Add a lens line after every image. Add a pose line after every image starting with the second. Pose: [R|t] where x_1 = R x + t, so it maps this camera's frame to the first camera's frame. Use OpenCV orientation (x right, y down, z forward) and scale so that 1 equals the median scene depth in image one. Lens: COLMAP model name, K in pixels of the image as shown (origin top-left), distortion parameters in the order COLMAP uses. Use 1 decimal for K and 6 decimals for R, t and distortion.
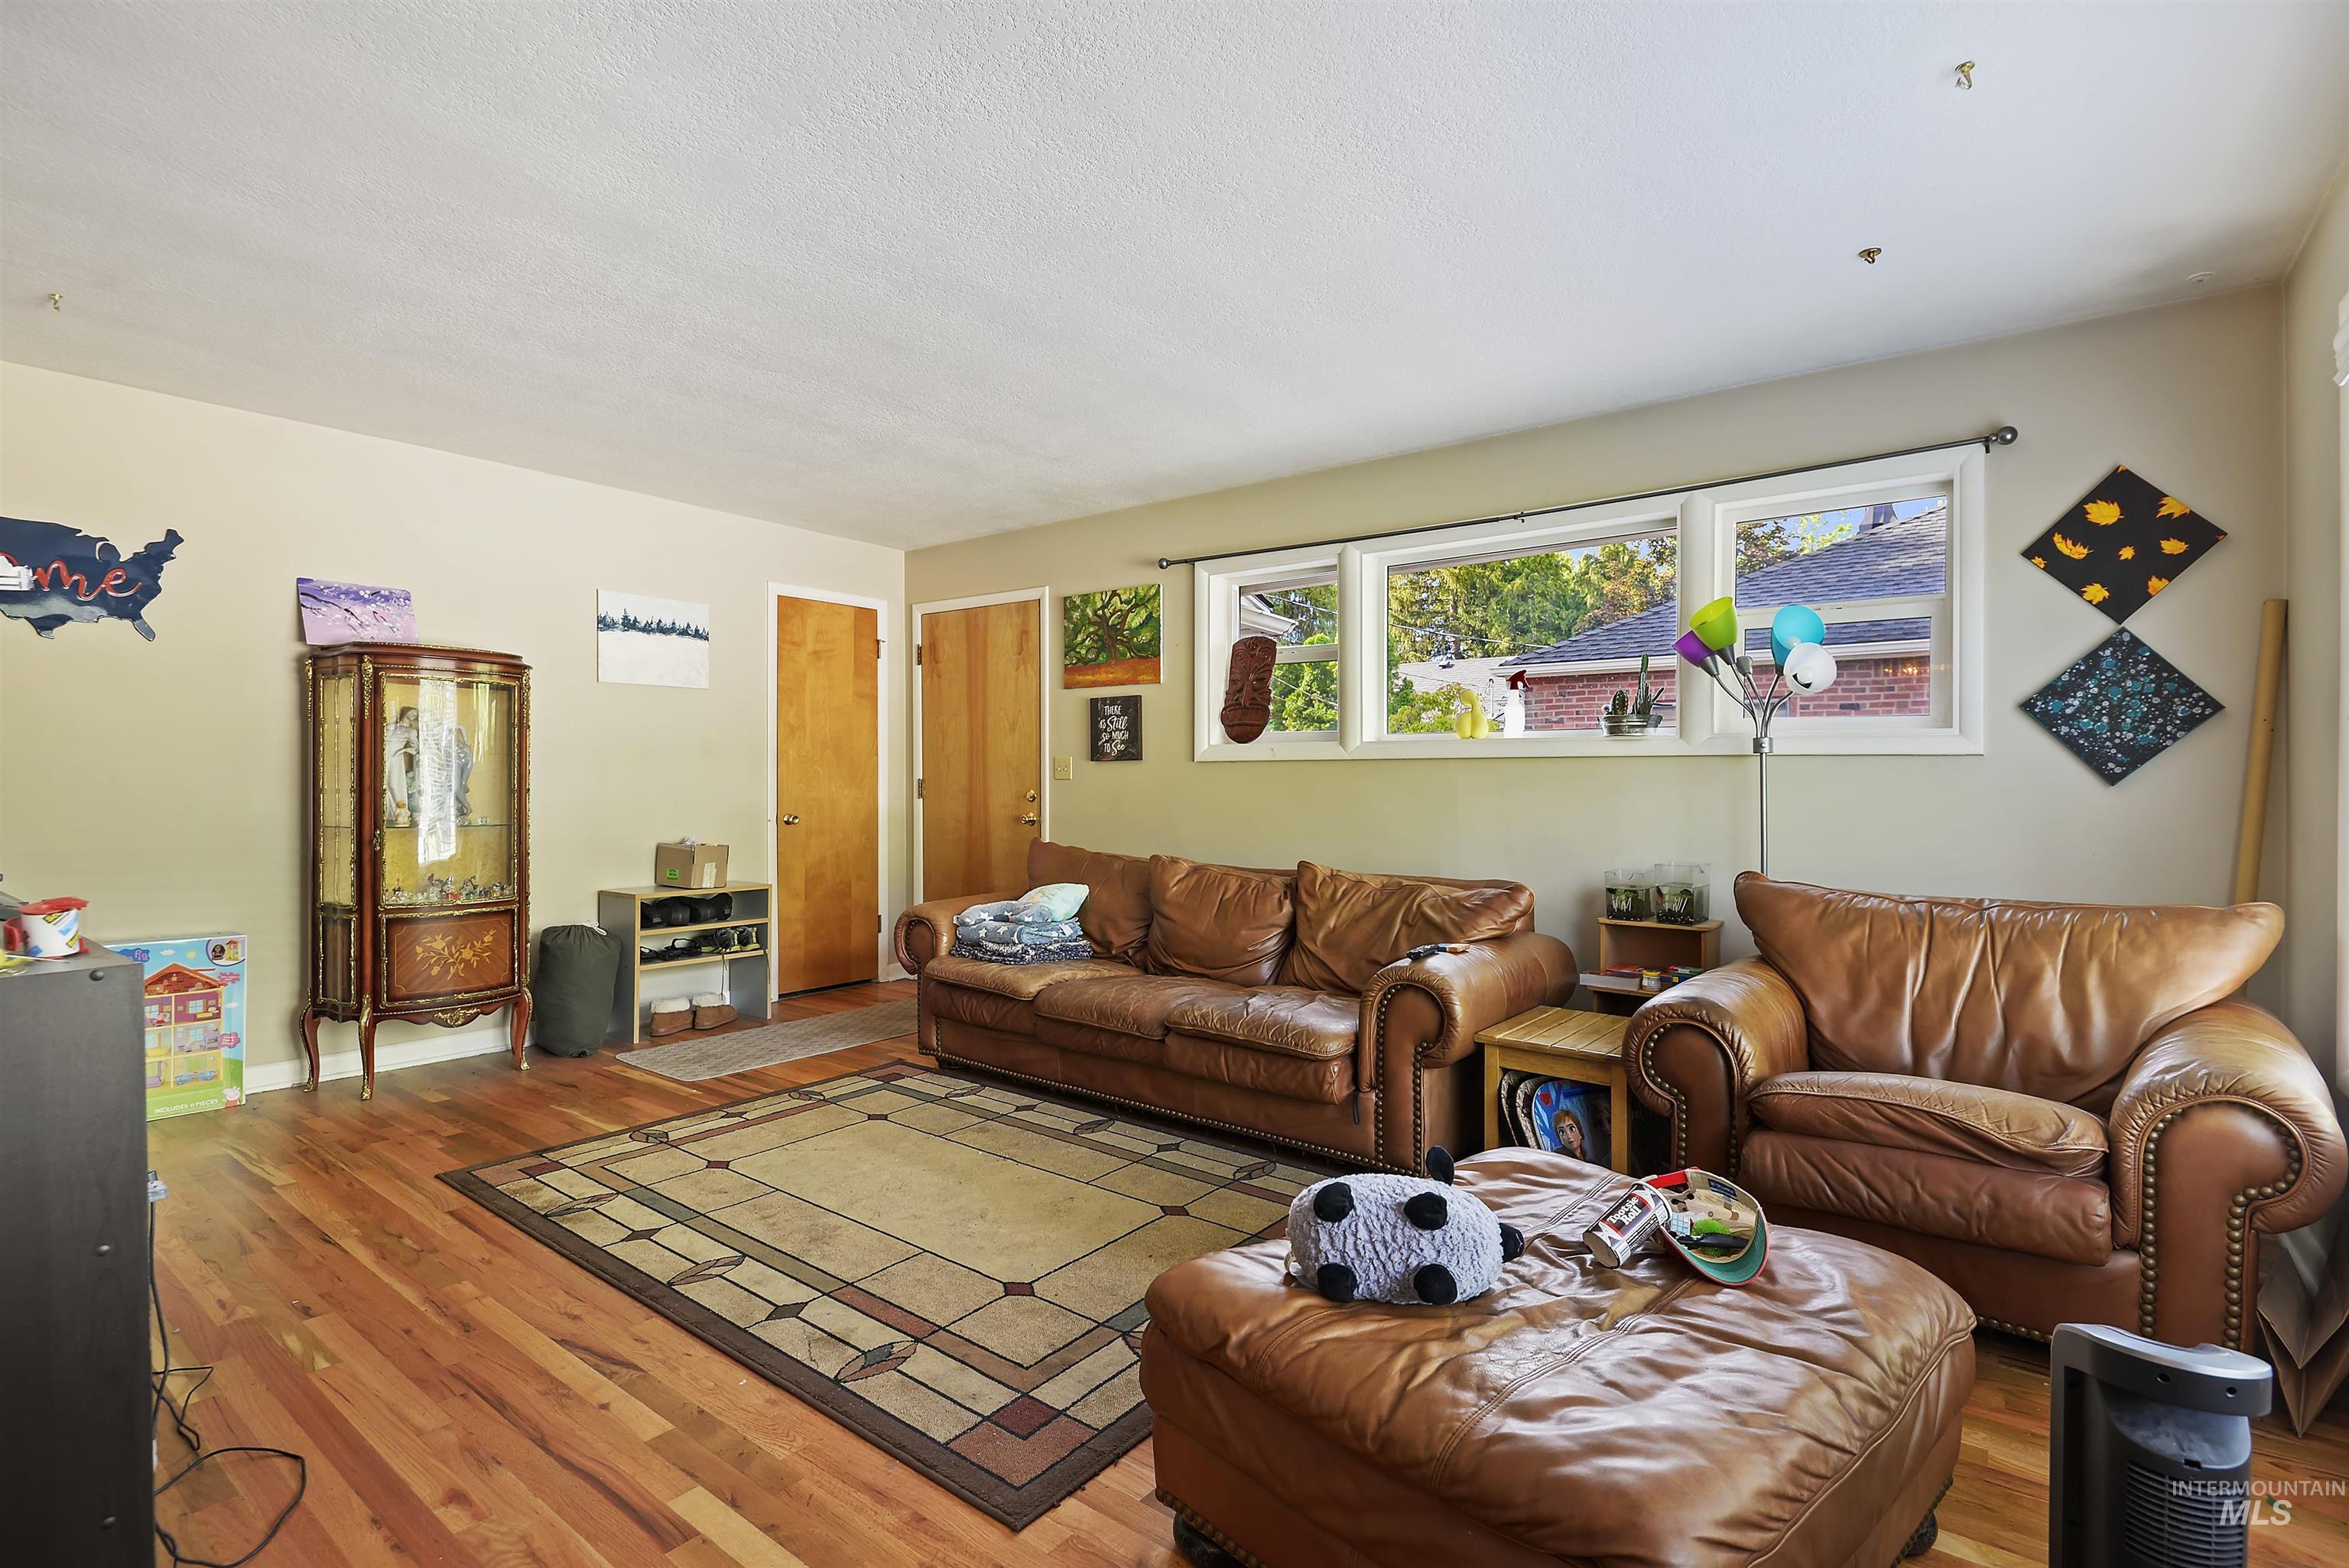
lens RADIAL K [[1093.6, 0, 1173.0], [0, 1093.6, 781.2], [0, 0, 1]] dist [0.014328, -0.008788]
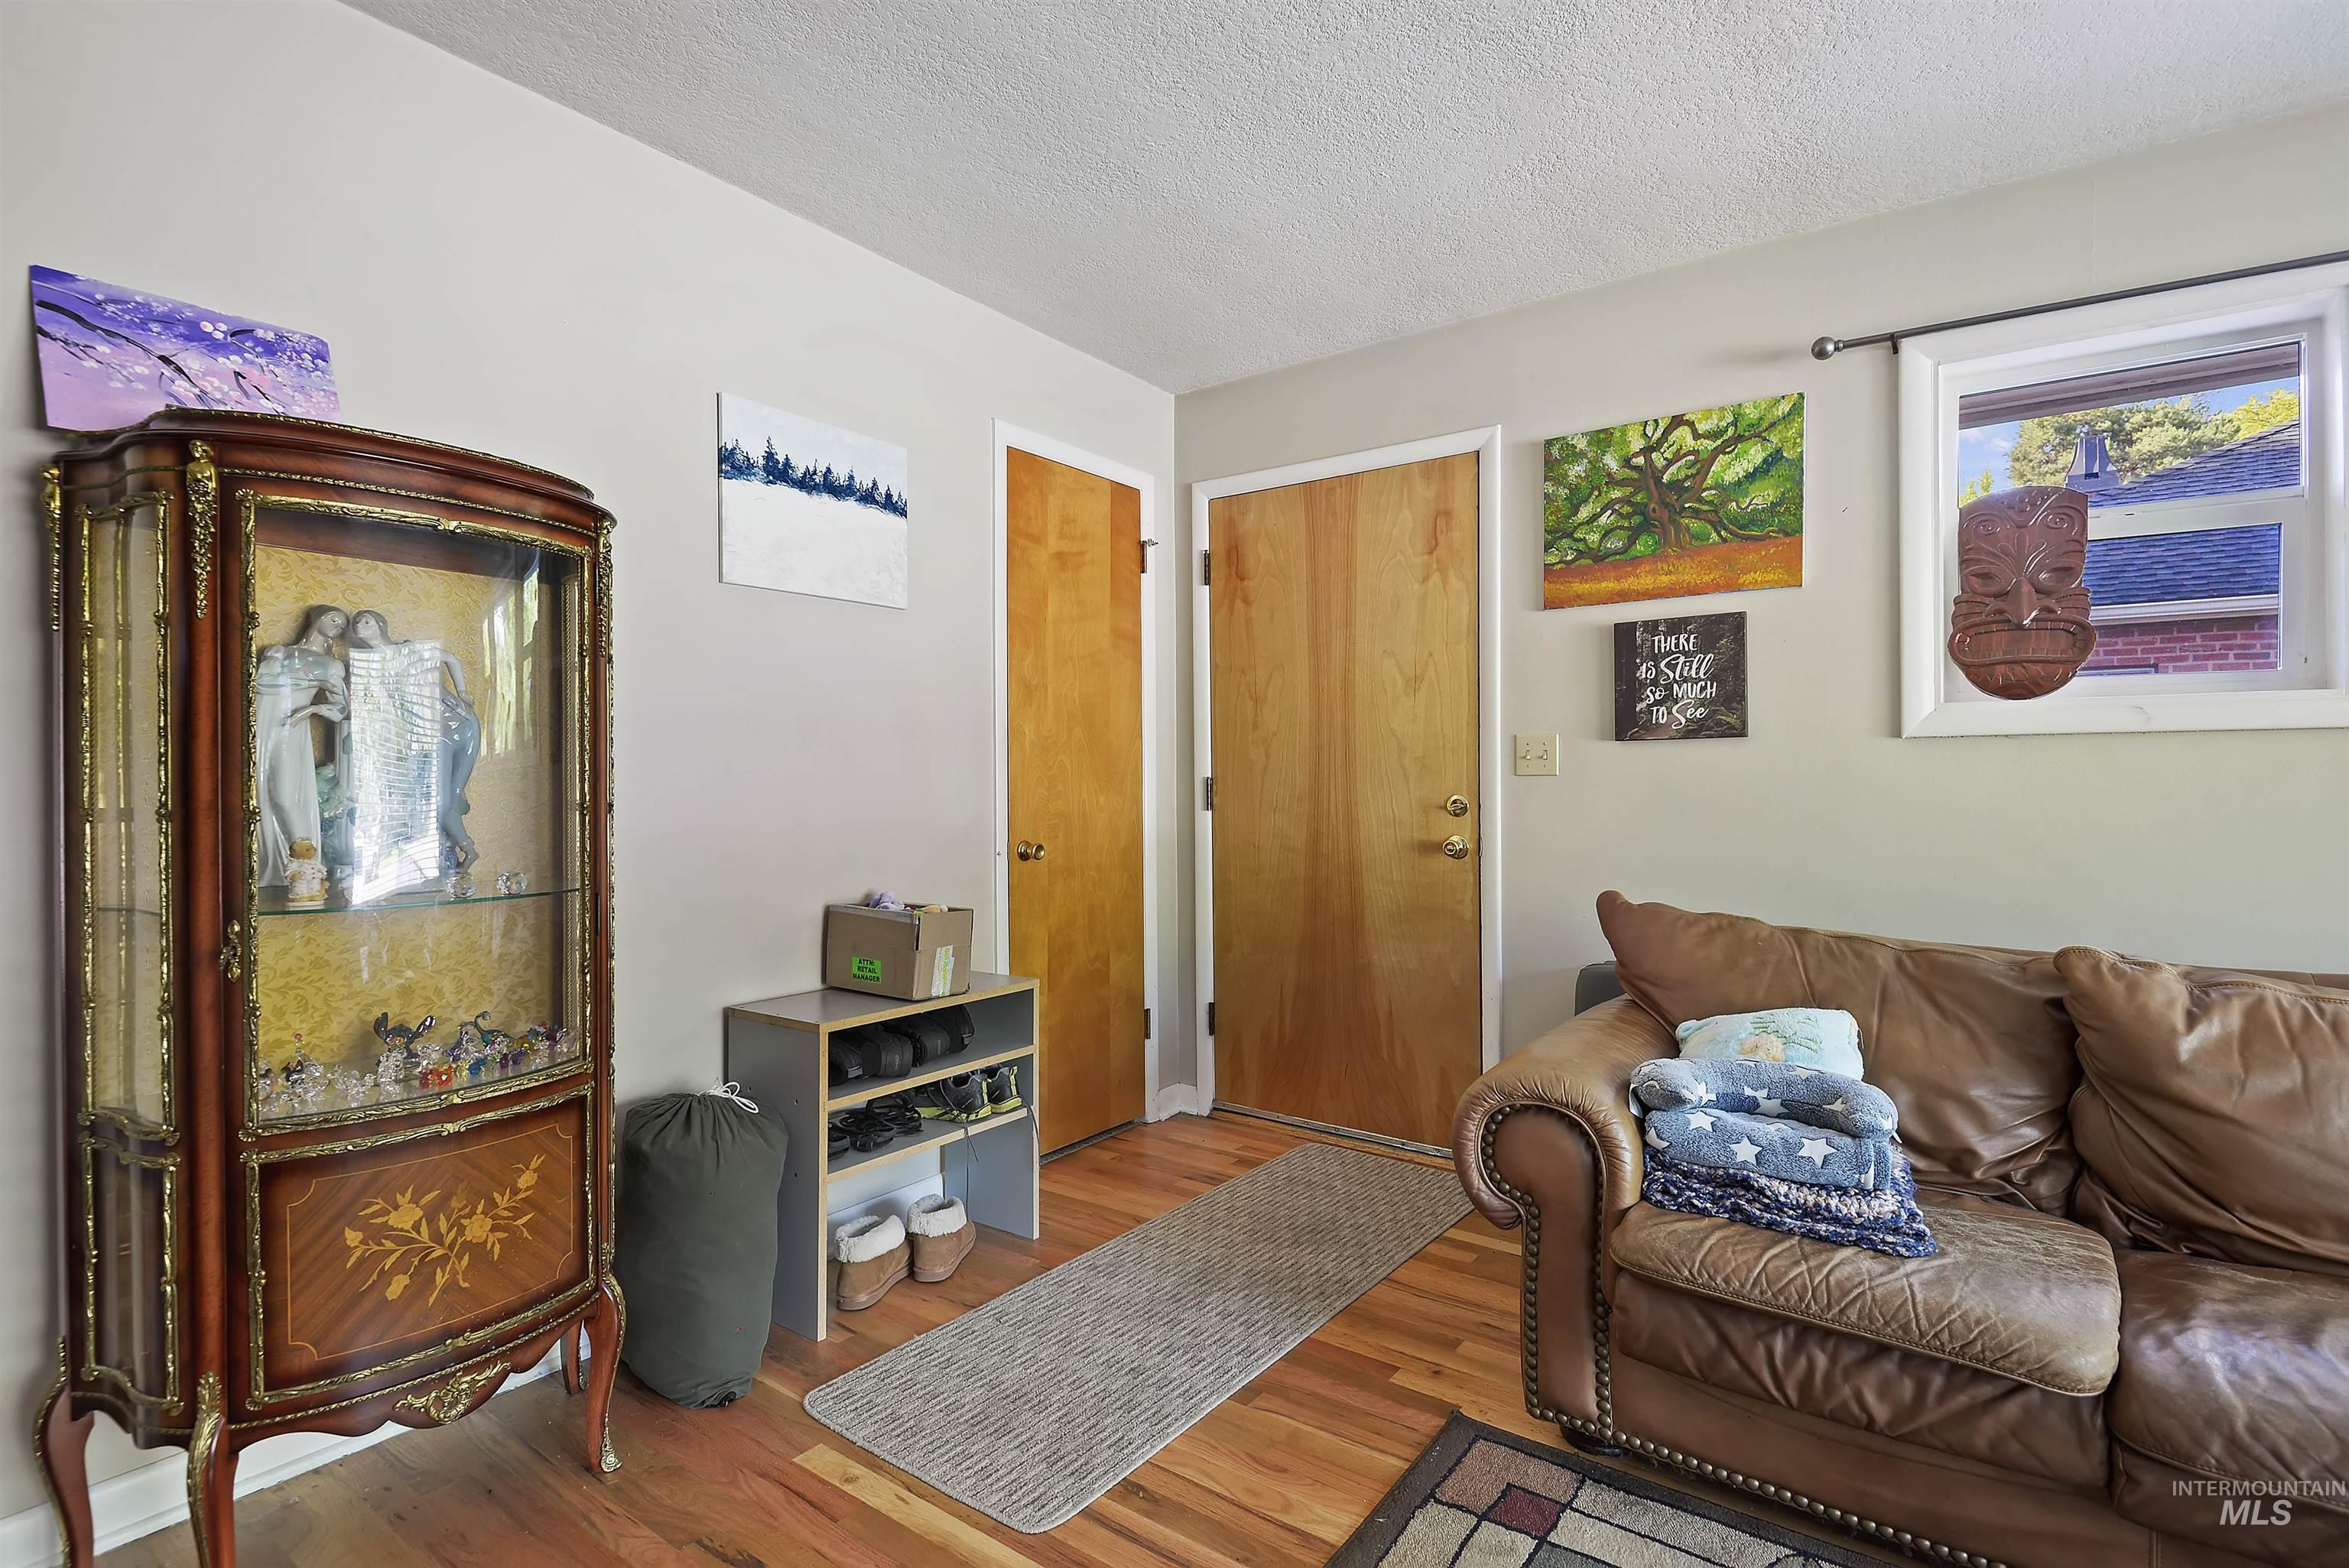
lens RADIAL K [[1153.2, 0, 1175.3], [0, 1153.2, 784.1], [0, 0, 1]] dist [0.016620, -0.008293]
pose [[0.999944, -0.006486, 0.008363, -0.317707], [0.006465, 0.999976, 0.002562, -0.000219], [-0.008379, -0.002508, 0.999962, 0.469174]]
